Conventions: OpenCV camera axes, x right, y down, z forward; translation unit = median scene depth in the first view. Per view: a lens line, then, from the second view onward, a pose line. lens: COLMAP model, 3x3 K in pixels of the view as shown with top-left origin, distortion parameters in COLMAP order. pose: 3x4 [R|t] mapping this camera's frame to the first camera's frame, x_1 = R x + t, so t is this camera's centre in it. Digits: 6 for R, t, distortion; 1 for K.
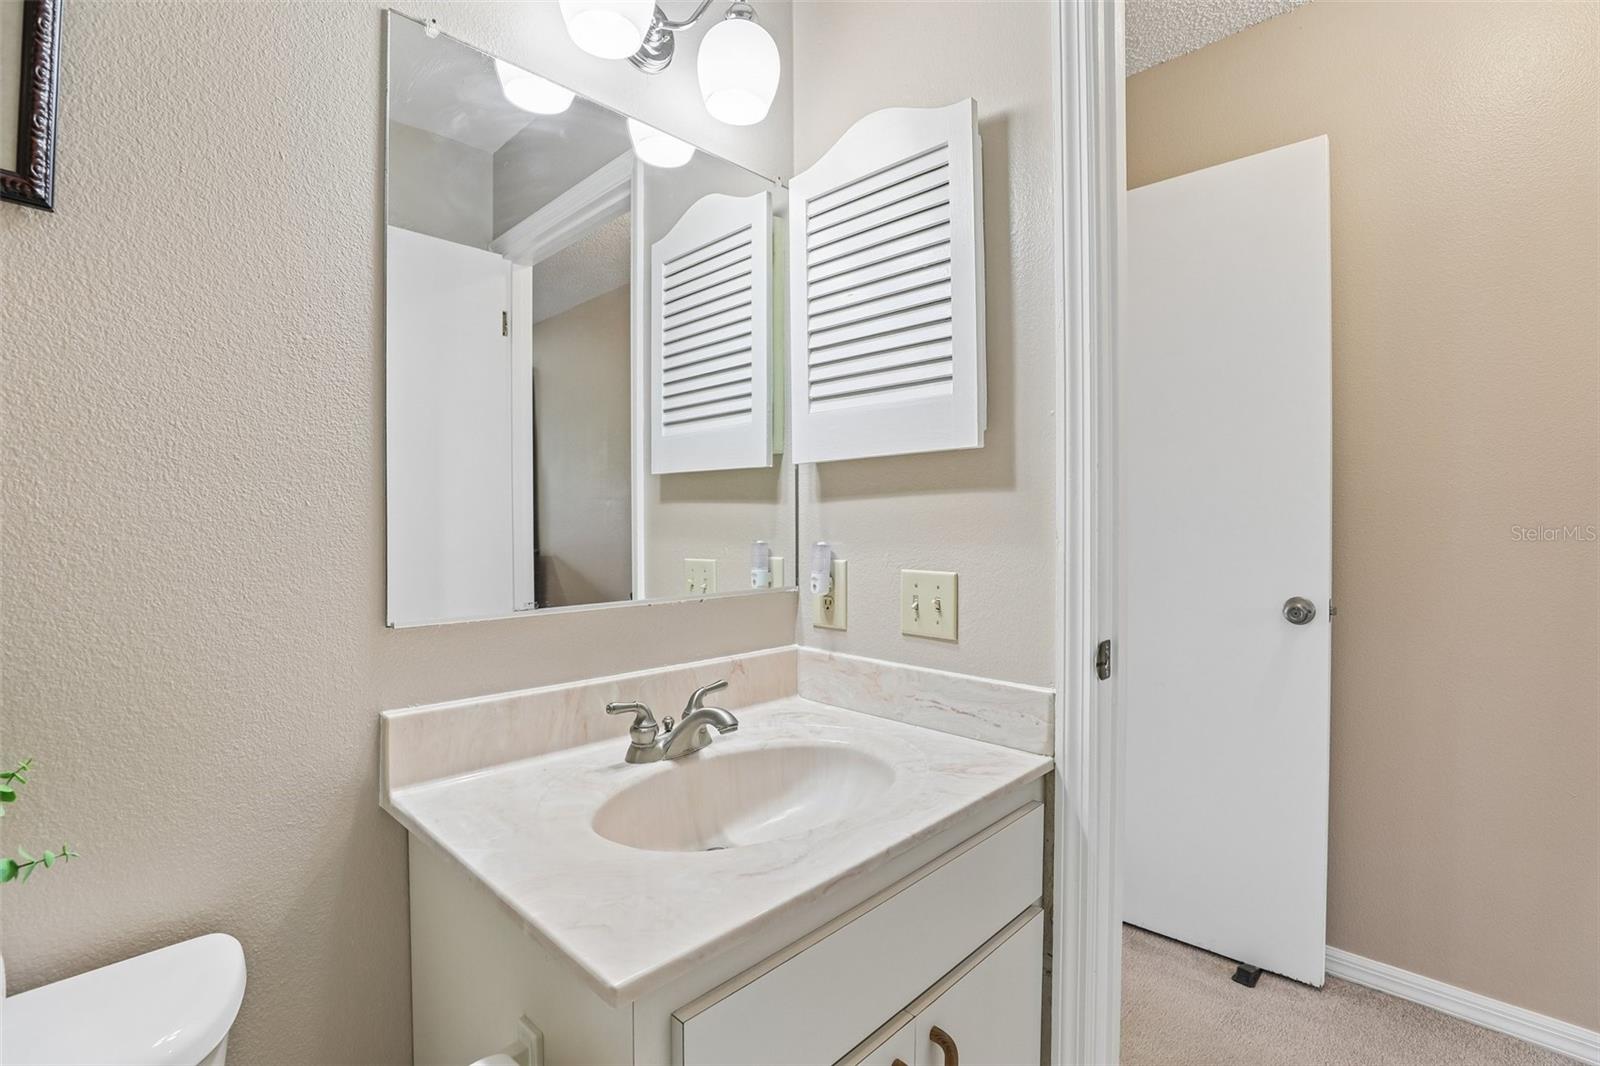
lens RADIAL K [[730.6, 0, 802.0], [0, 730.6, 528.9], [0, 0, 1]] dist [-0.043970, 0.014181]
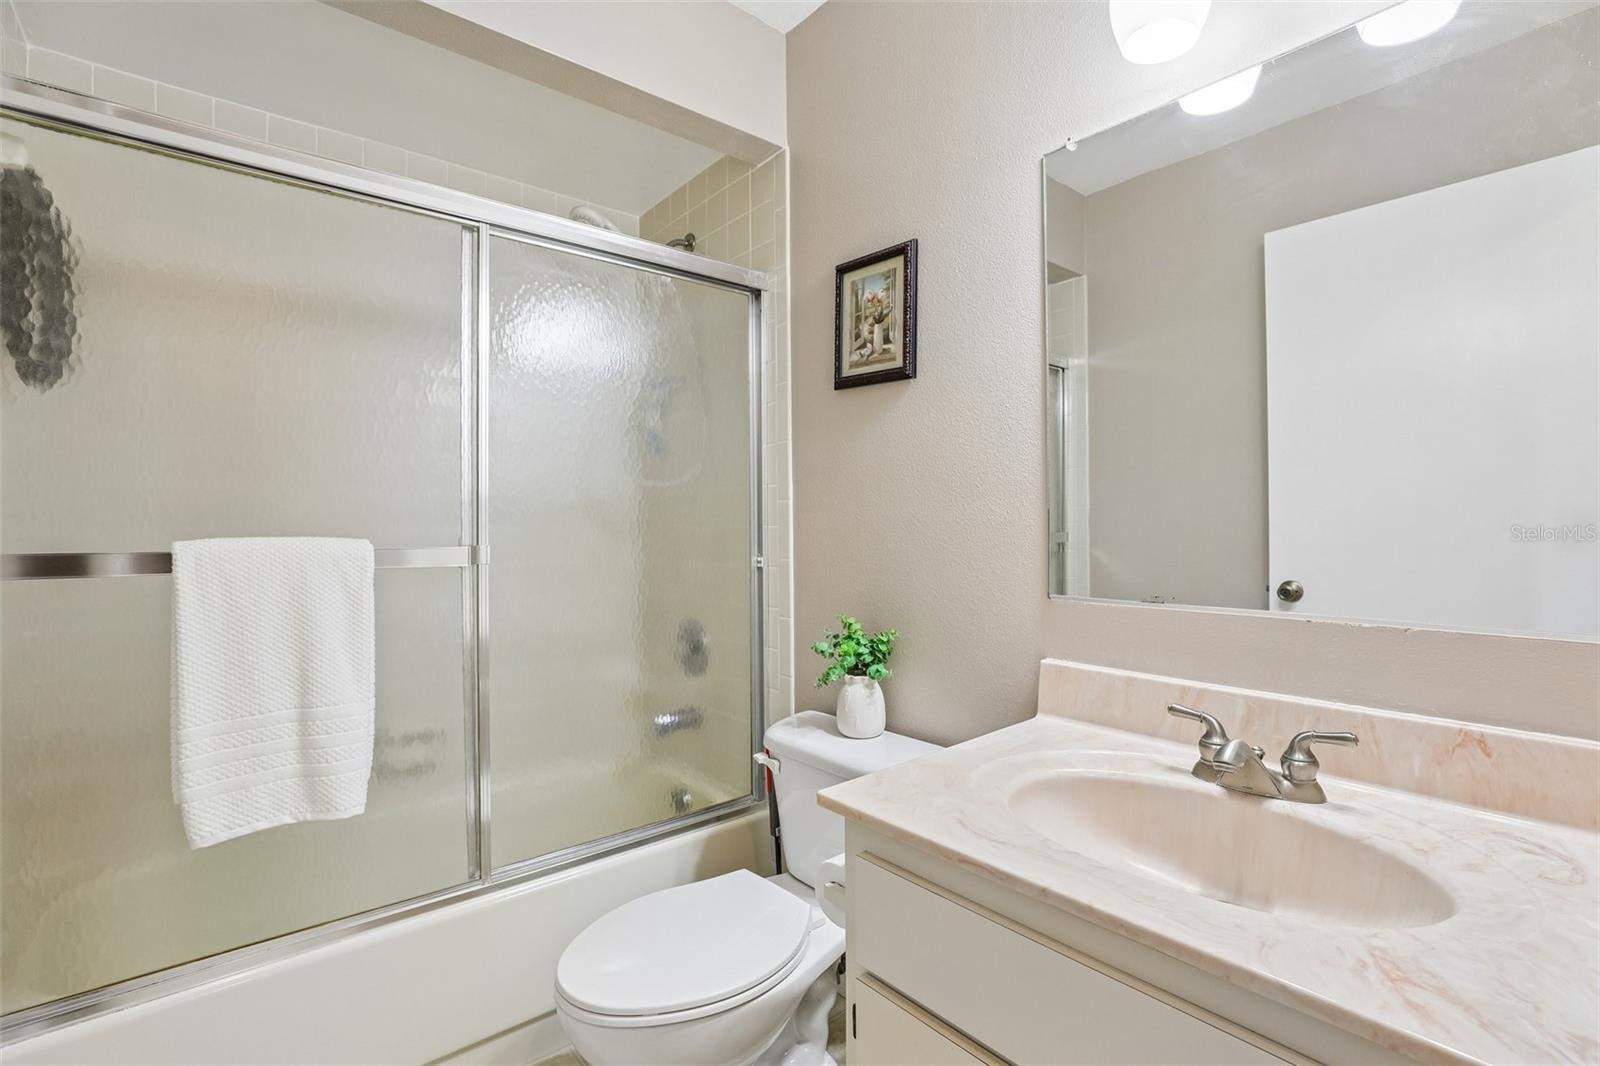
lens RADIAL K [[730.6, 0, 802.0], [0, 730.6, 528.9], [0, 0, 1]] dist [-0.043970, 0.014181]
pose [[-0.096970, 0.014273, -0.995185, 0.777448], [0.000586, 0.999898, 0.014283, -0.017286], [0.995287, 0.000802, -0.096969, 0.584156]]
